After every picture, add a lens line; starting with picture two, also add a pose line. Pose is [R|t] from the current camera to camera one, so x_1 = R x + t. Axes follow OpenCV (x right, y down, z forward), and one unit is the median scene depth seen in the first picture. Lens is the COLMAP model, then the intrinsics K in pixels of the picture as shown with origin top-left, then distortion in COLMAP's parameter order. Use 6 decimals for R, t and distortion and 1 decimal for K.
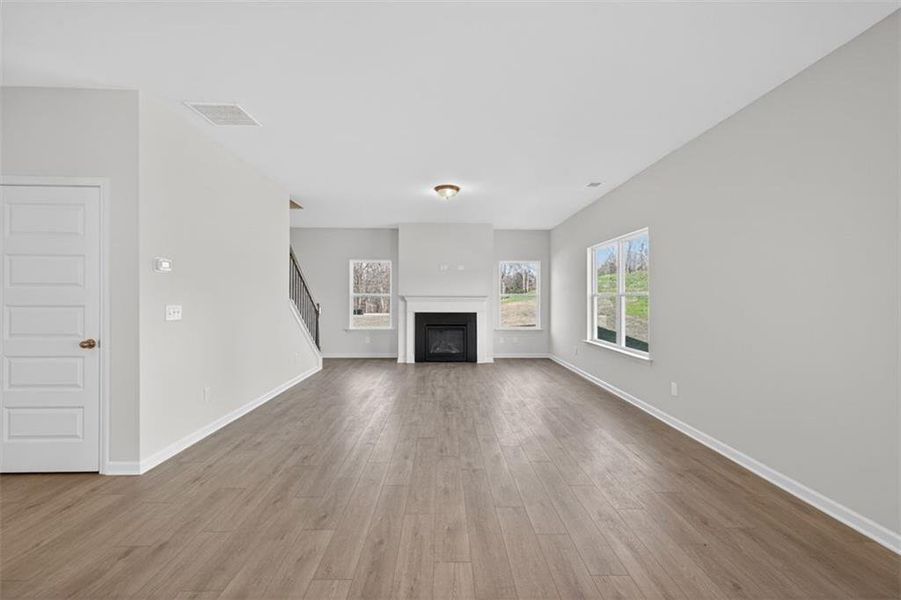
lens RADIAL K [[378.7, 0, 450.0], [0, 378.7, 296.5], [0, 0, 1]] dist [0.009441, -0.000865]
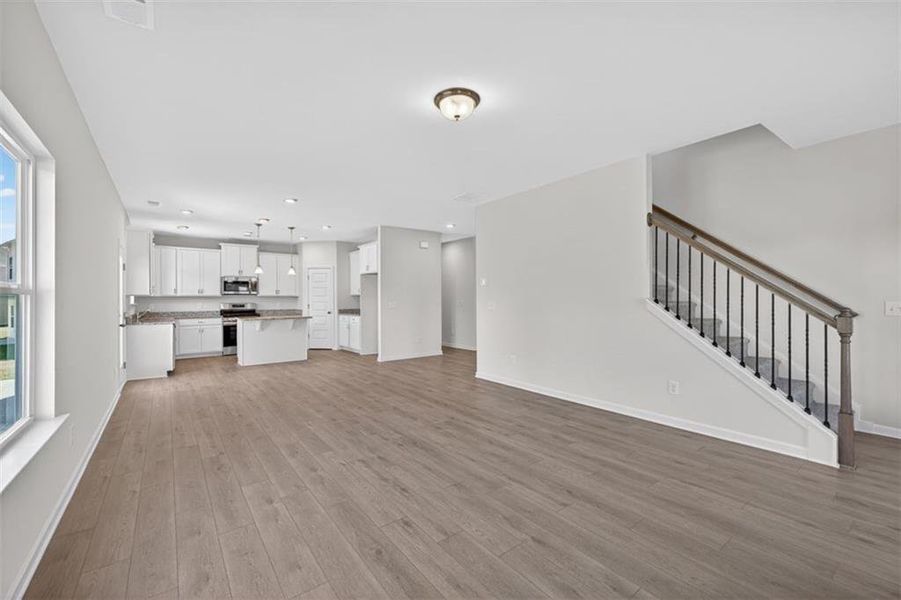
lens RADIAL K [[385.3, 0, 450.3], [0, 385.3, 293.2], [0, 0, 1]] dist [0.010027, -0.000463]
pose [[-0.822206, -0.008032, -0.569133, 0.226215], [0.003588, 0.999807, -0.019294, 0.005702], [0.569179, -0.017905, -0.822019, 1.027008]]
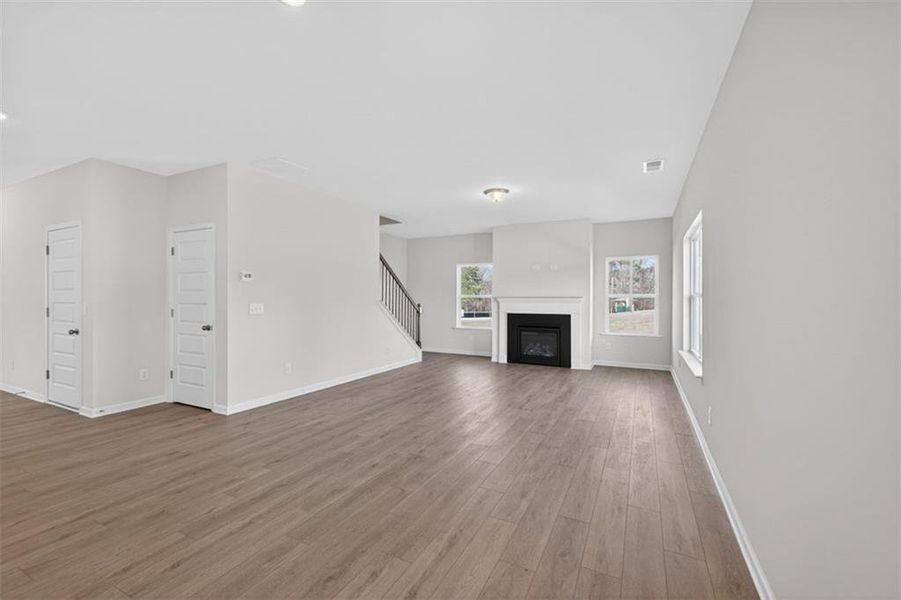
lens RADIAL K [[380.6, 0, 450.5], [0, 380.6, 300.0], [0, 0, 1]] dist [0.016690, -0.000131]
pose [[0.879816, 0.001032, -0.475313, 0.259254], [0.001717, 0.999984, 0.005350, 0.000671], [0.475311, -0.005523, 0.879800, 0.030463]]
